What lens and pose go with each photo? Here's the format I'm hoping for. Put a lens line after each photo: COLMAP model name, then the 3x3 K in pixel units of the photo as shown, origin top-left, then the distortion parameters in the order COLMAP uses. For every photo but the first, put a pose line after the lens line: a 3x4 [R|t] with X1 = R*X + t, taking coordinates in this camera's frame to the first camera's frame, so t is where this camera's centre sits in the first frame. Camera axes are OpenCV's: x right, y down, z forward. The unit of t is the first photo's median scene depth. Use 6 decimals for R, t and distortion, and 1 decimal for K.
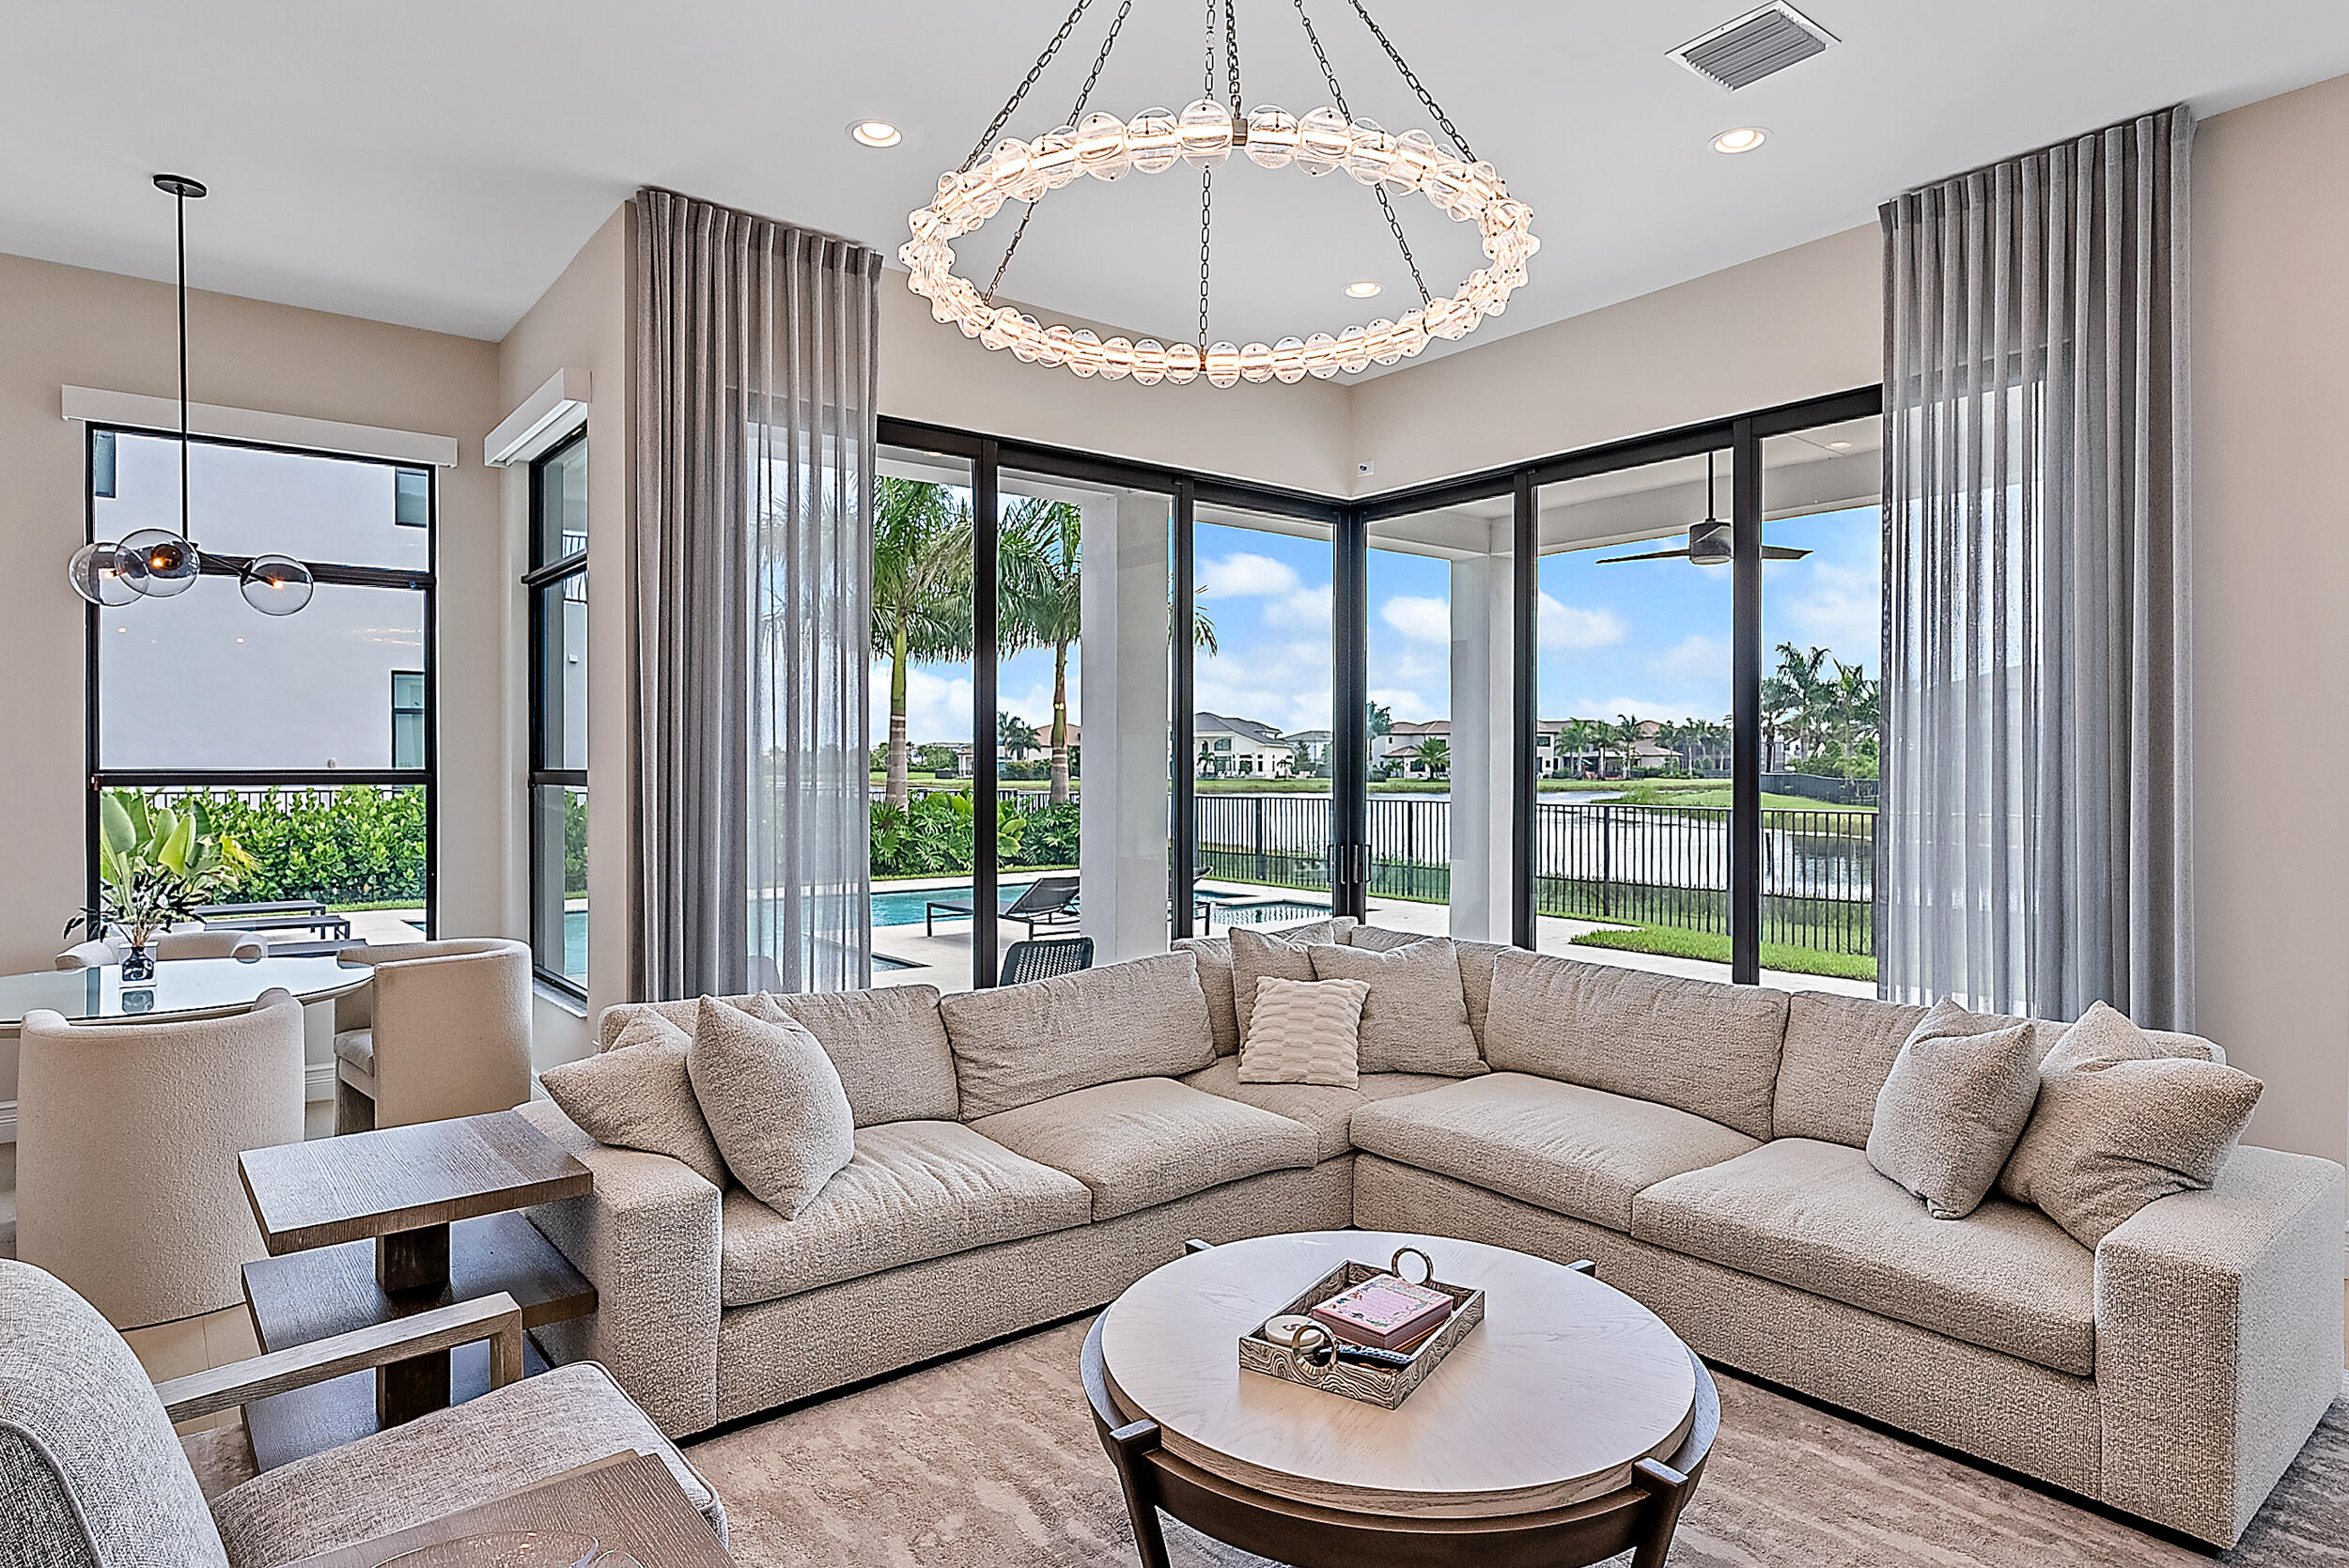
lens RADIAL K [[1274.7, 0, 1176.6], [0, 1274.7, 774.4], [0, 0, 1]] dist [0.004838, 0.000227]
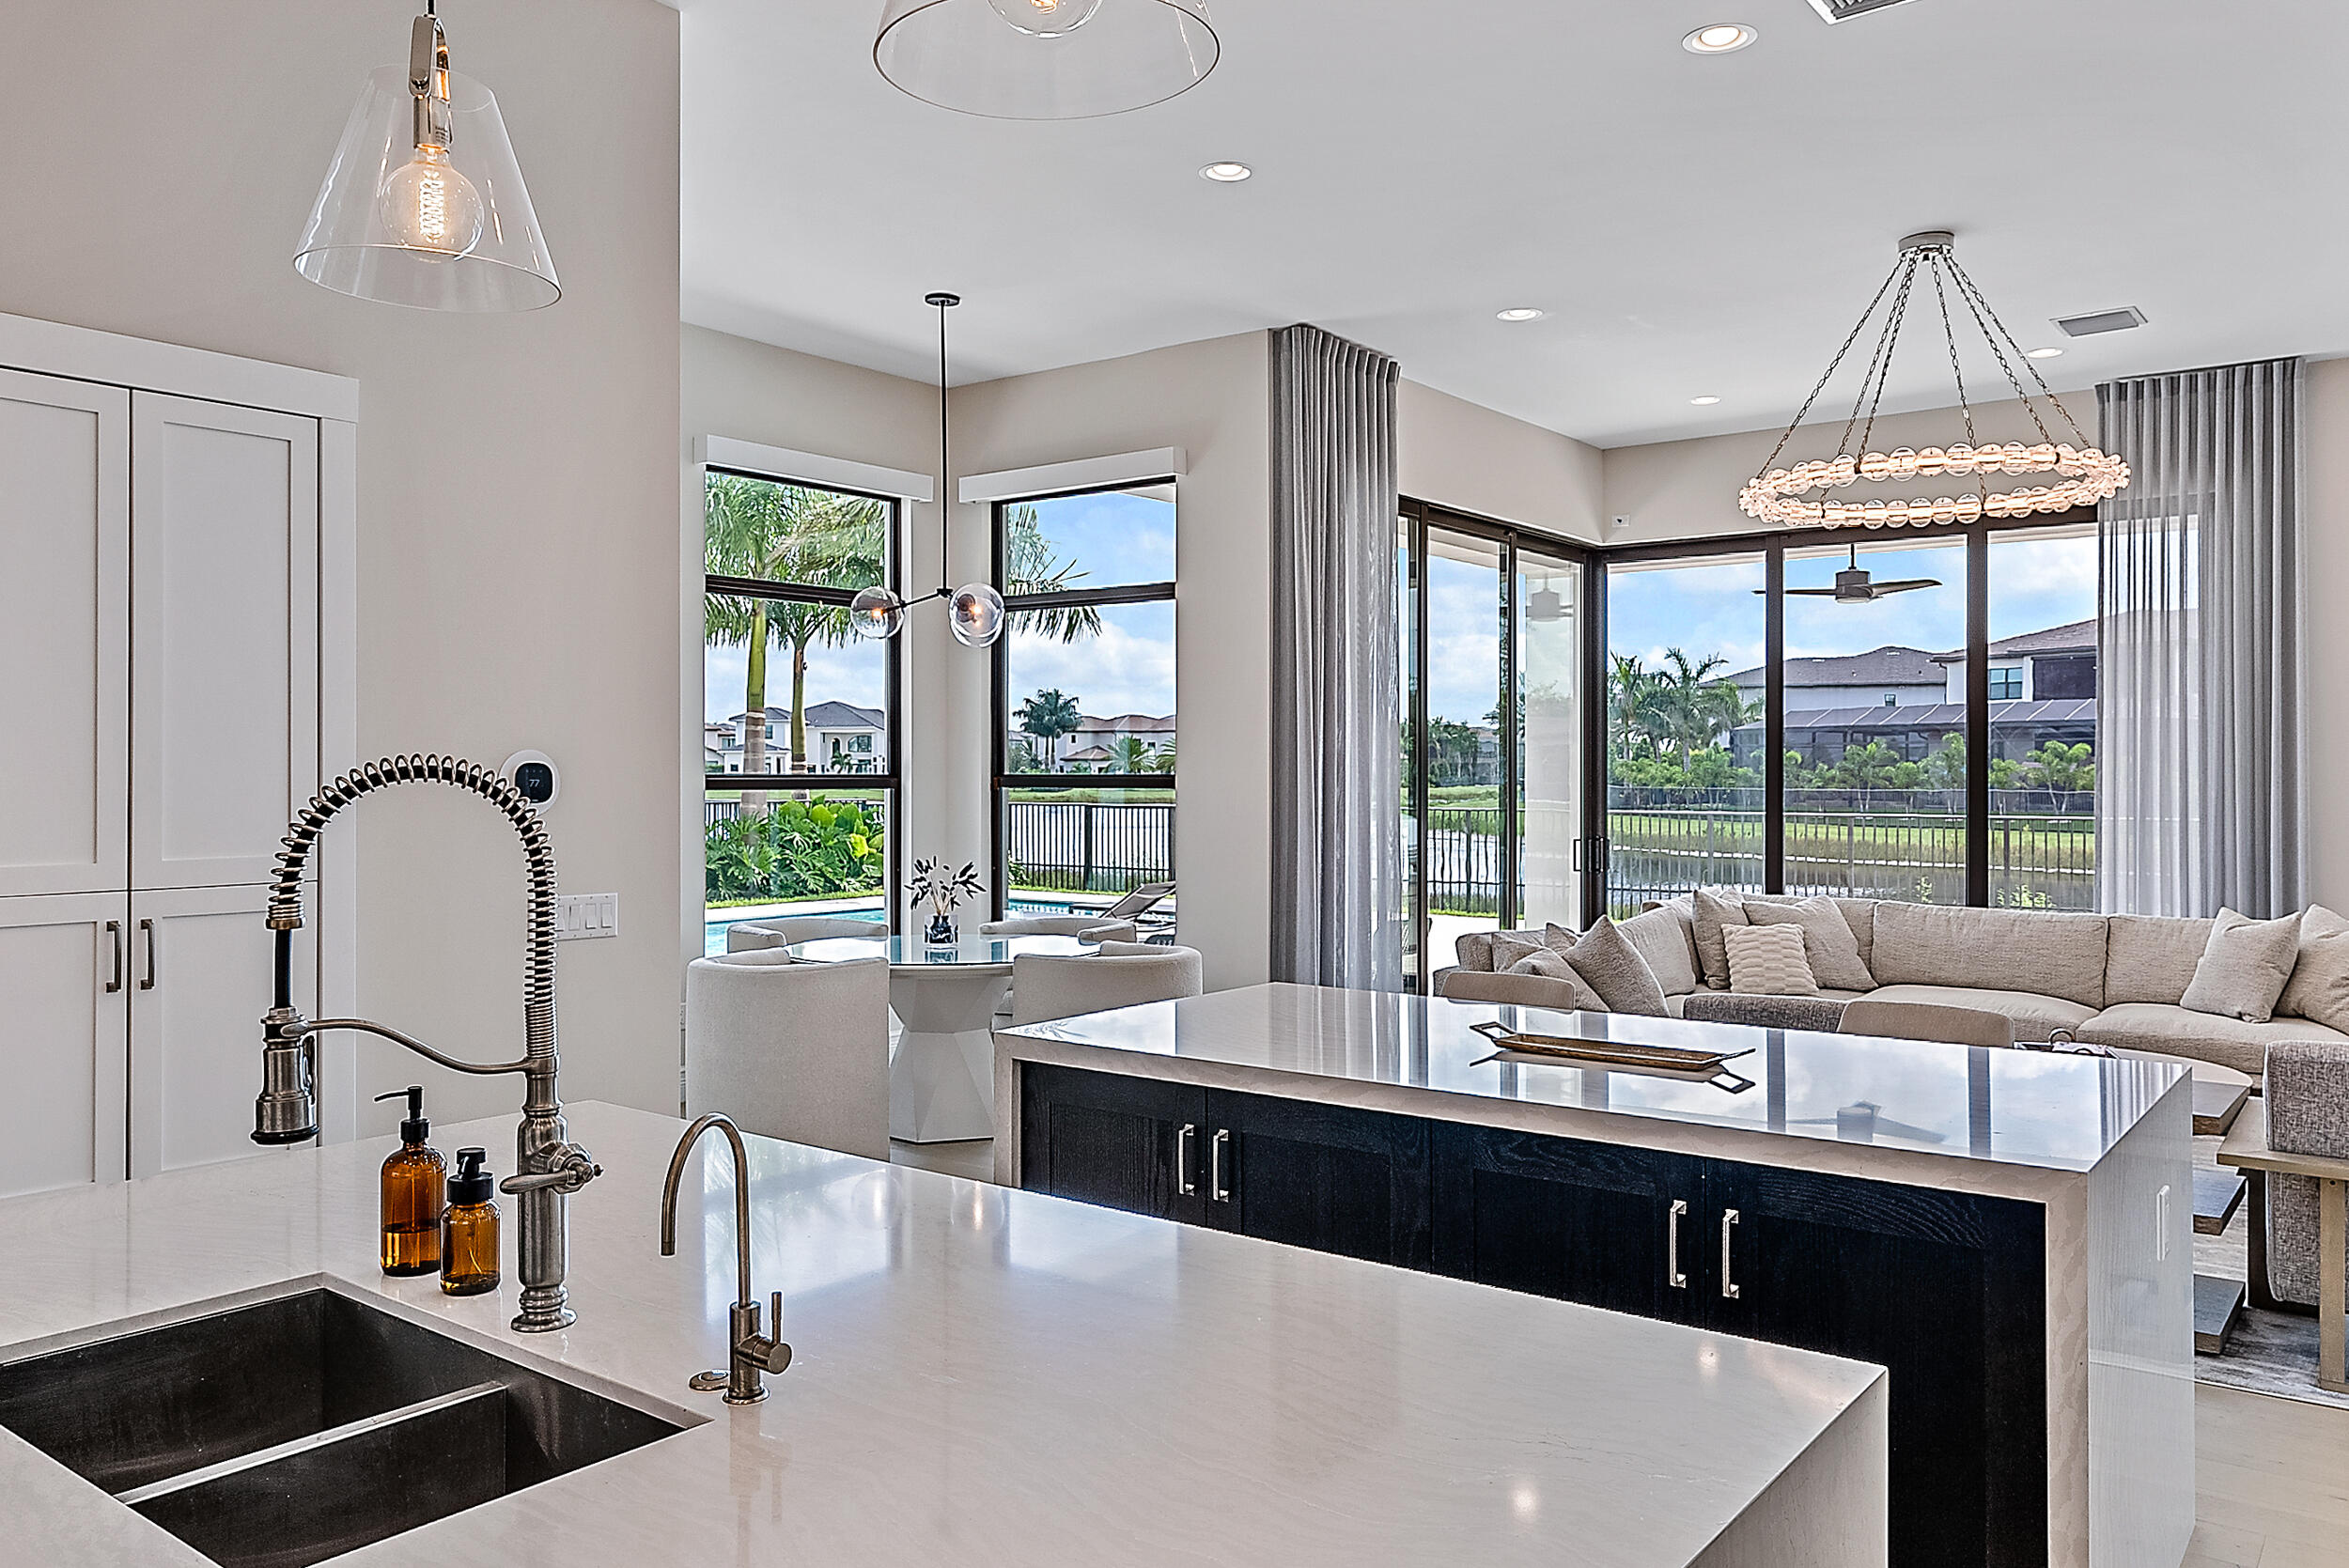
lens RADIAL K [[1650.3, 0, 1162.5], [0, 1650.3, 781.3], [0, 0, 1]] dist [0.018348, -0.003341]
pose [[0.972383, 0.000161, 0.233389, -0.911854], [-0.000014, 1.000000, -0.000632, 0.005248], [-0.233389, 0.000612, 0.972383, -0.578468]]
